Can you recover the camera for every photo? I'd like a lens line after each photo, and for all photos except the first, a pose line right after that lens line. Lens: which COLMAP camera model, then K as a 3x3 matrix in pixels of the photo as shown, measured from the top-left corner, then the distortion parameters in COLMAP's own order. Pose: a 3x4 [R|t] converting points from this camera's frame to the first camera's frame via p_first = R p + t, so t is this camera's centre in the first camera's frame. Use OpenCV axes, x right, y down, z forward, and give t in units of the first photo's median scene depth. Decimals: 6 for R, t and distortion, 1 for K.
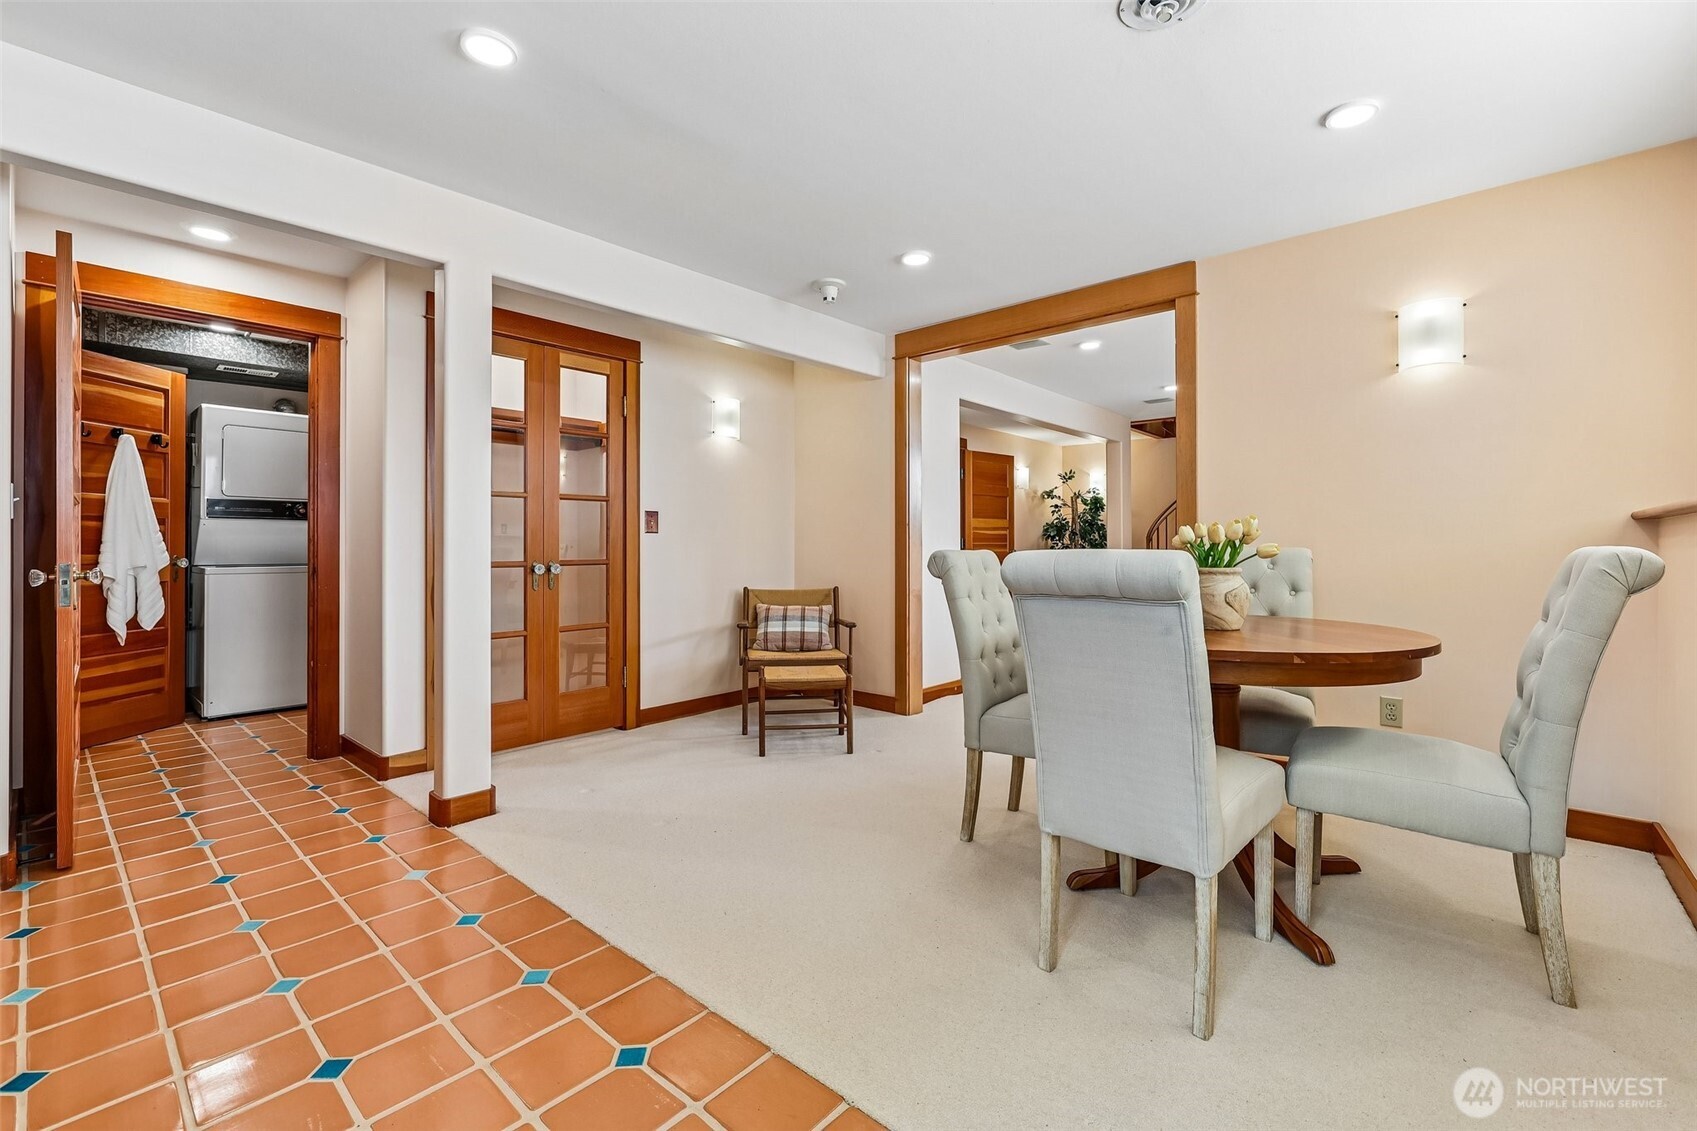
lens RADIAL K [[730.8, 0, 831.8], [0, 730.8, 541.8], [0, 0, 1]] dist [-0.003706, 0.004567]
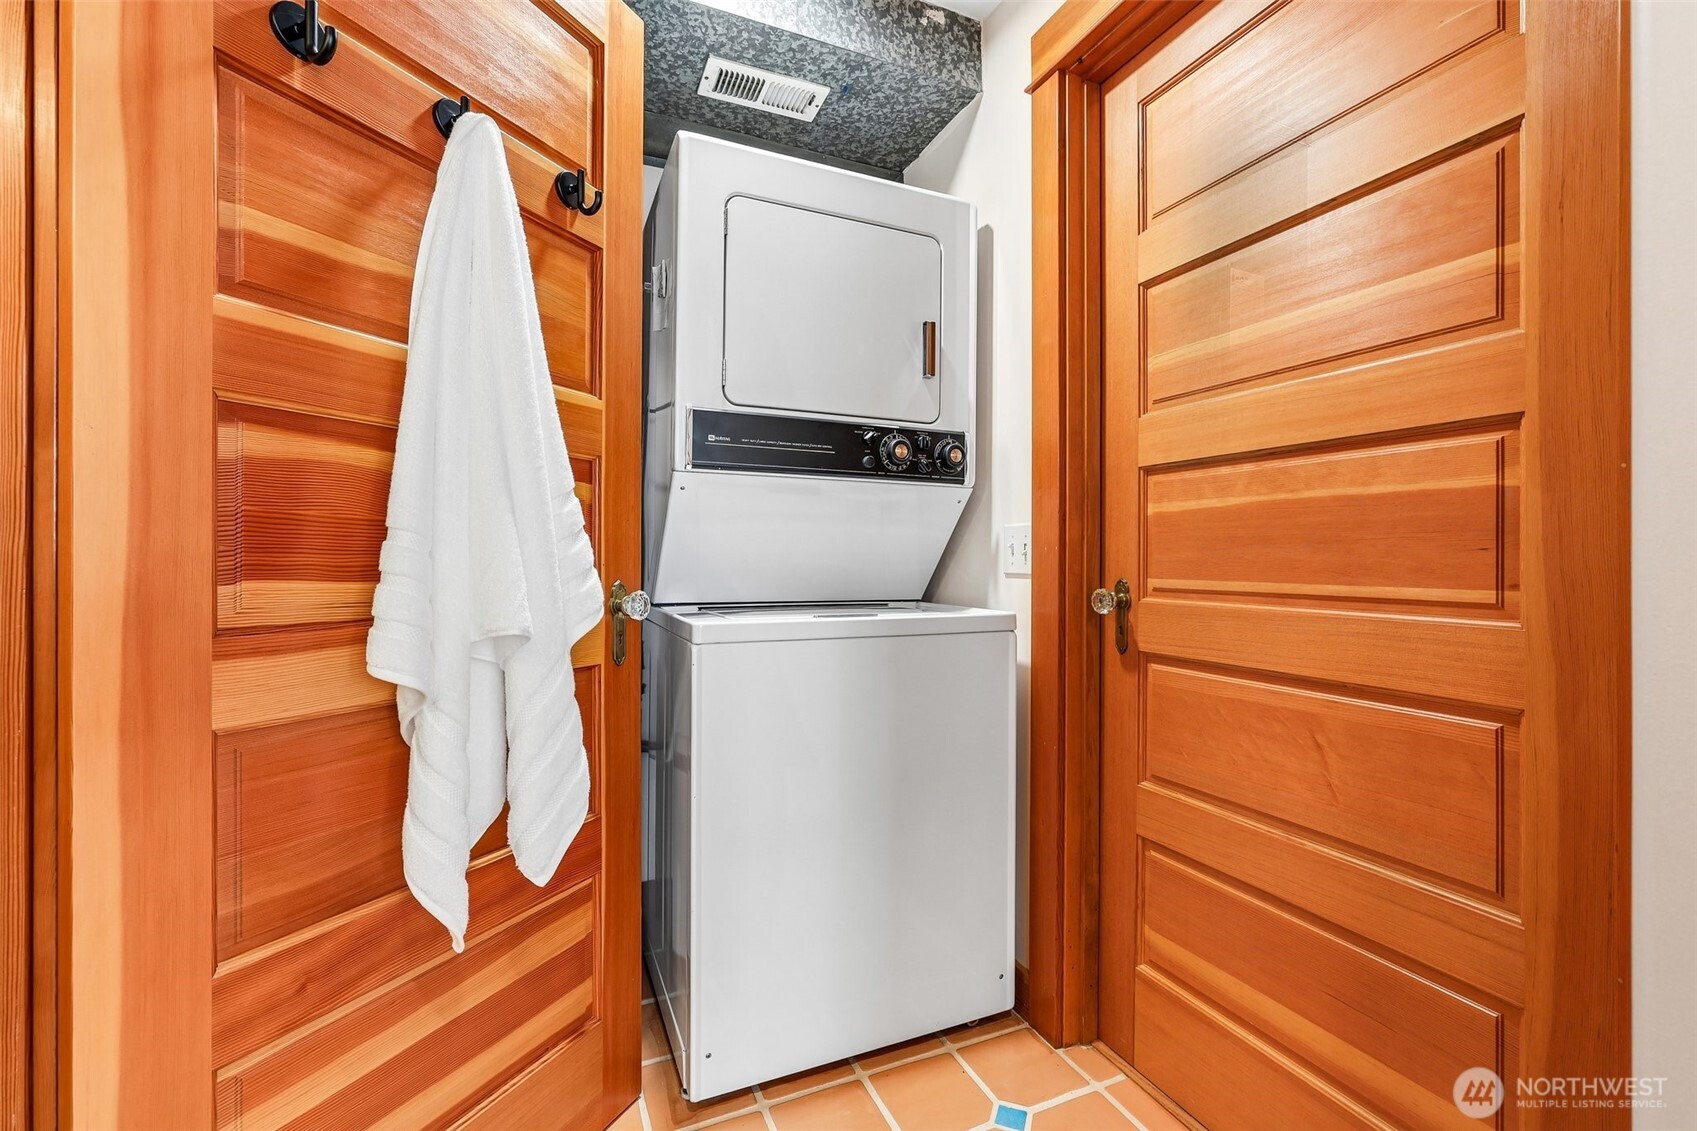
lens RADIAL K [[730.8, 0, 847.7], [0, 730.8, 563.8], [0, 0, 1]] dist [-0.003706, 0.004567]
pose [[0.911473, 0.014844, -0.411093, -0.703921], [-0.005433, 0.999696, 0.024052, 0.003749], [0.411325, -0.019689, 0.911276, 0.780861]]
